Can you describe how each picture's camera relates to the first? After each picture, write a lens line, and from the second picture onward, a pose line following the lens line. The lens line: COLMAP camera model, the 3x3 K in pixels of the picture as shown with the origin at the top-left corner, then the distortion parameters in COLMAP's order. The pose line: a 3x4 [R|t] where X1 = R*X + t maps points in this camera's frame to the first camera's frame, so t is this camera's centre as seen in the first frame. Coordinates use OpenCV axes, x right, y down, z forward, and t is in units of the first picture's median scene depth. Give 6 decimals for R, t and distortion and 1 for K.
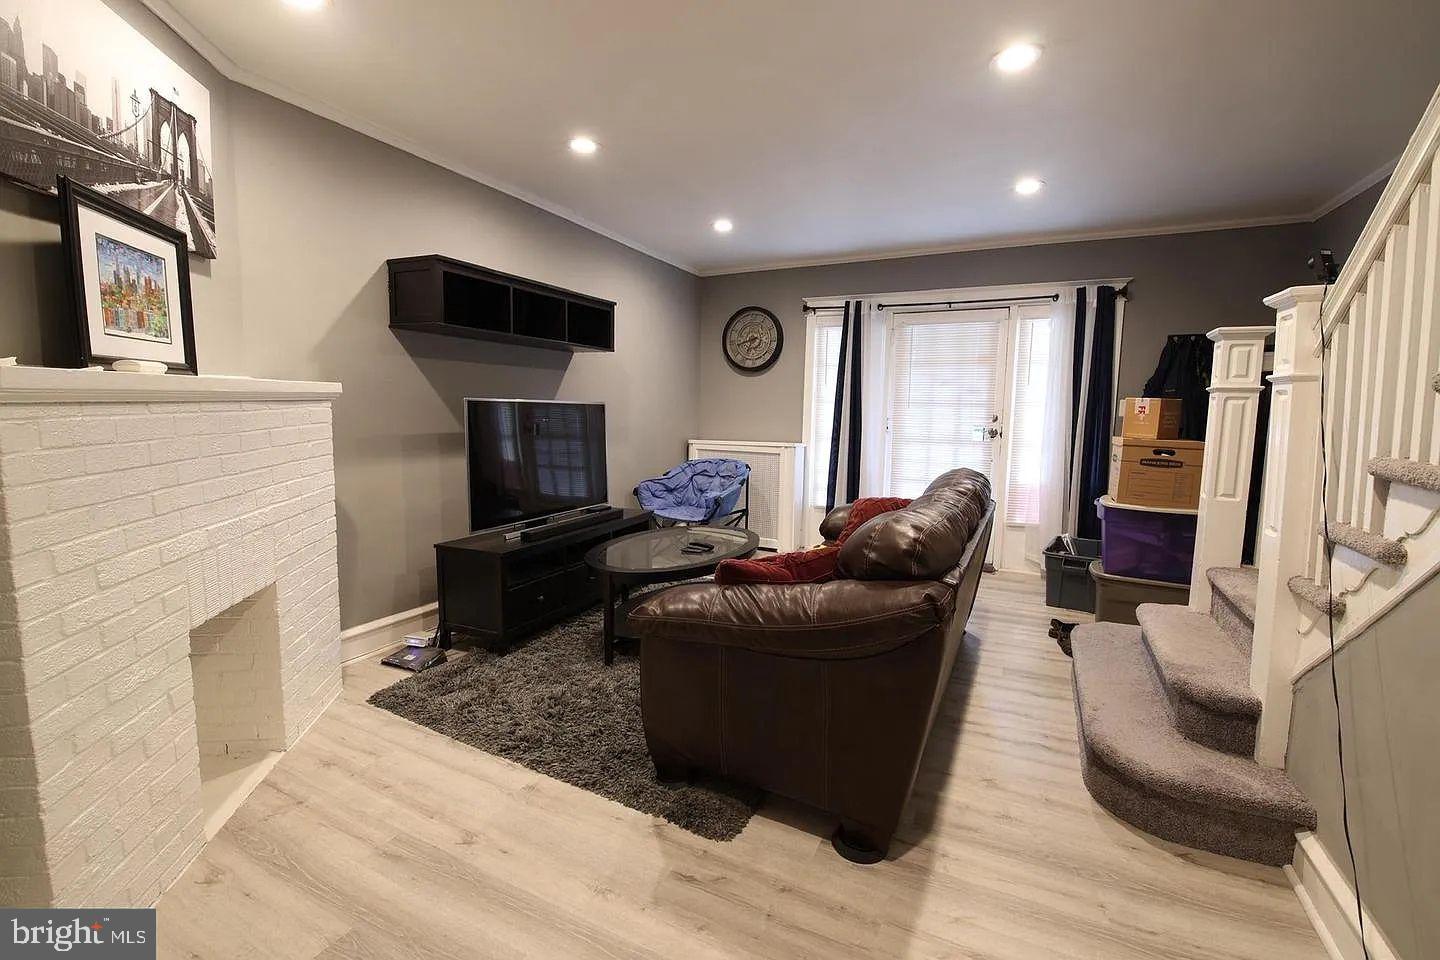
lens RADIAL K [[649.2, 0, 717.7], [0, 649.2, 471.8], [0, 0, 1]] dist [-0.020286, -0.001740]
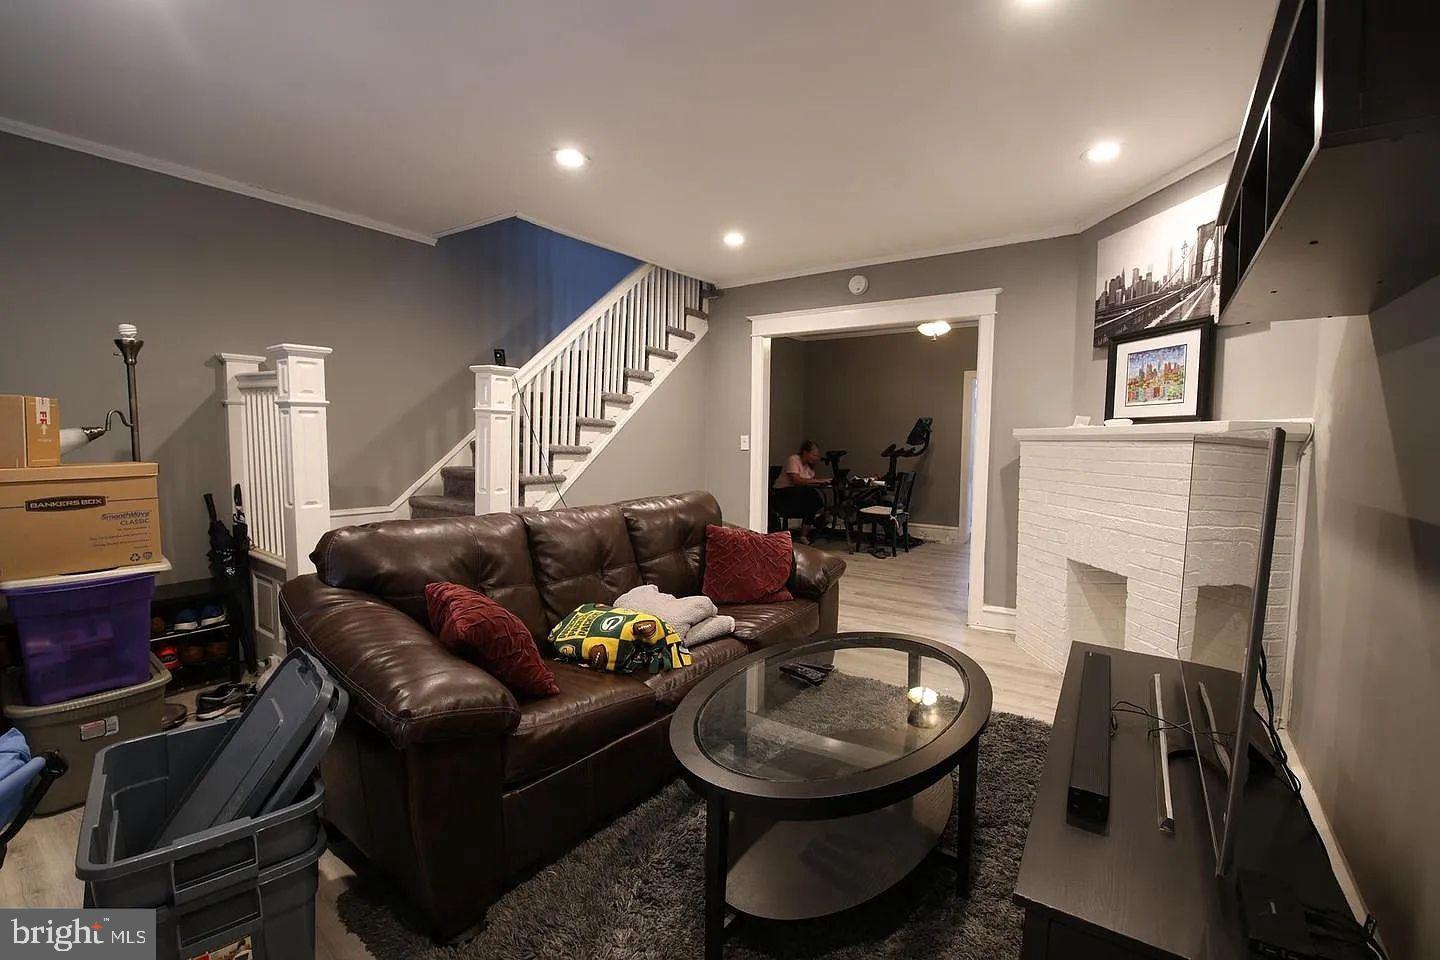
lens RADIAL K [[649.2, 0, 720.1], [0, 649.2, 480.5], [0, 0, 1]] dist [-0.020286, -0.001740]
pose [[-0.990462, -0.039834, 0.131899, -0.017039], [-0.016401, 0.984576, 0.174188, -0.283071], [-0.136804, 0.170363, -0.975839, 2.797288]]
